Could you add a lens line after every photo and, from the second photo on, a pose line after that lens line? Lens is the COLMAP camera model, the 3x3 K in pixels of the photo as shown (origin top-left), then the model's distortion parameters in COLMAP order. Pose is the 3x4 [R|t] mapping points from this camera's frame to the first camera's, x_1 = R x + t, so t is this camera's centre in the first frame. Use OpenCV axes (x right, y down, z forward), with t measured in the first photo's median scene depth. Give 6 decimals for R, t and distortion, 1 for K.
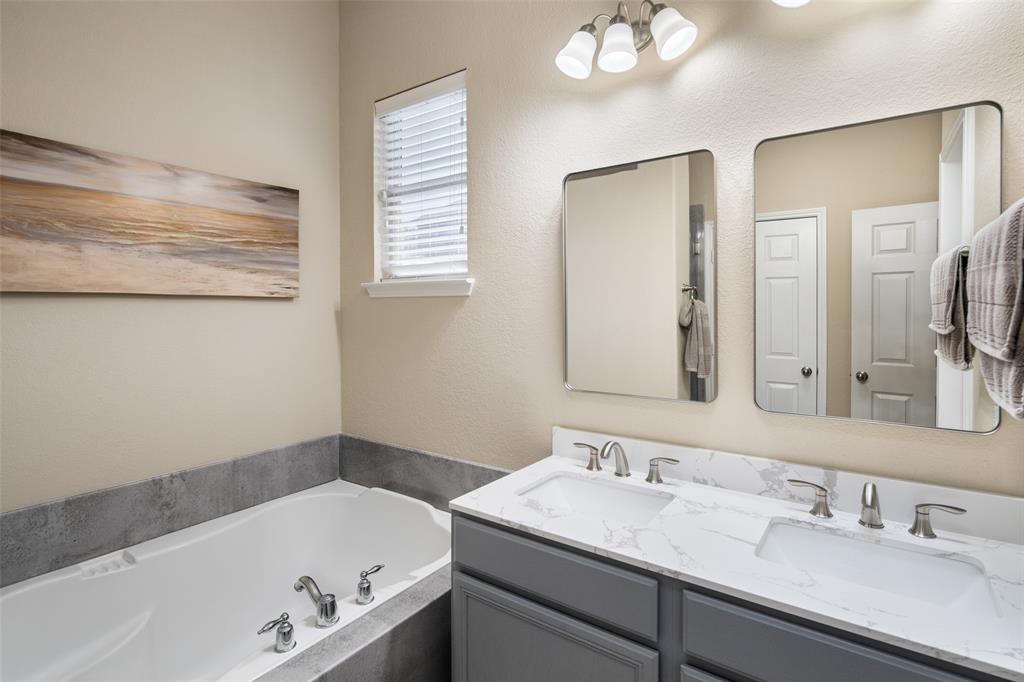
lens RADIAL K [[503.4, 0, 517.5], [0, 503.4, 310.0], [0, 0, 1]] dist [0.002468, -0.000794]
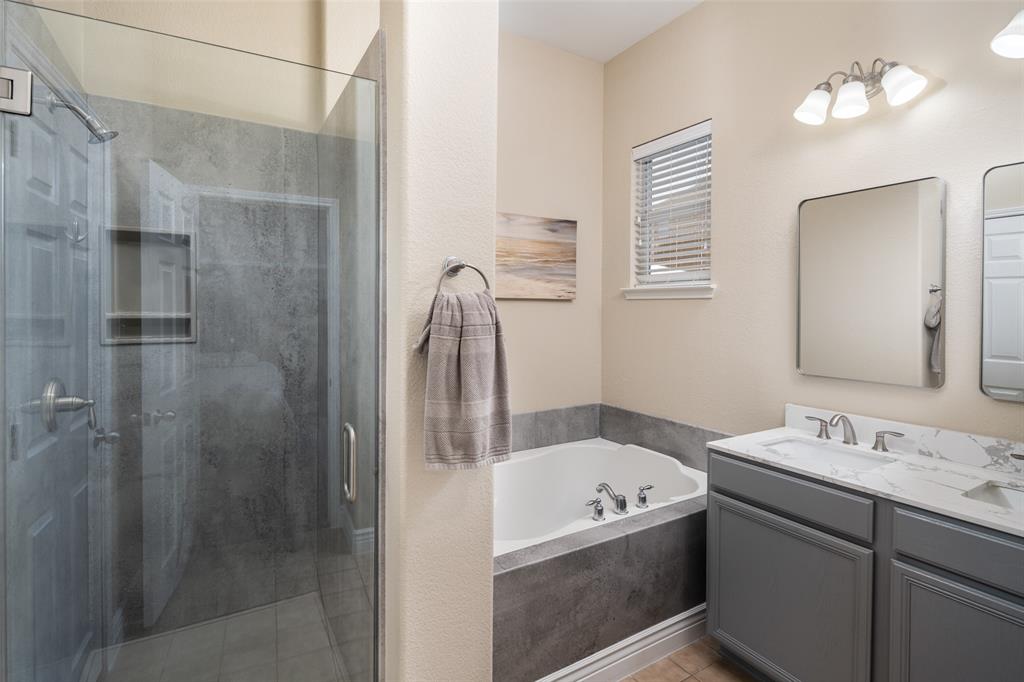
lens RADIAL K [[503.4, 0, 519.3], [0, 503.4, 315.6], [0, 0, 1]] dist [0.002468, -0.000794]
pose [[0.921443, 0.011908, -0.388332, -0.063609], [-0.006380, 0.999859, 0.015519, -0.001741], [0.388462, -0.011822, 0.921389, -0.455057]]
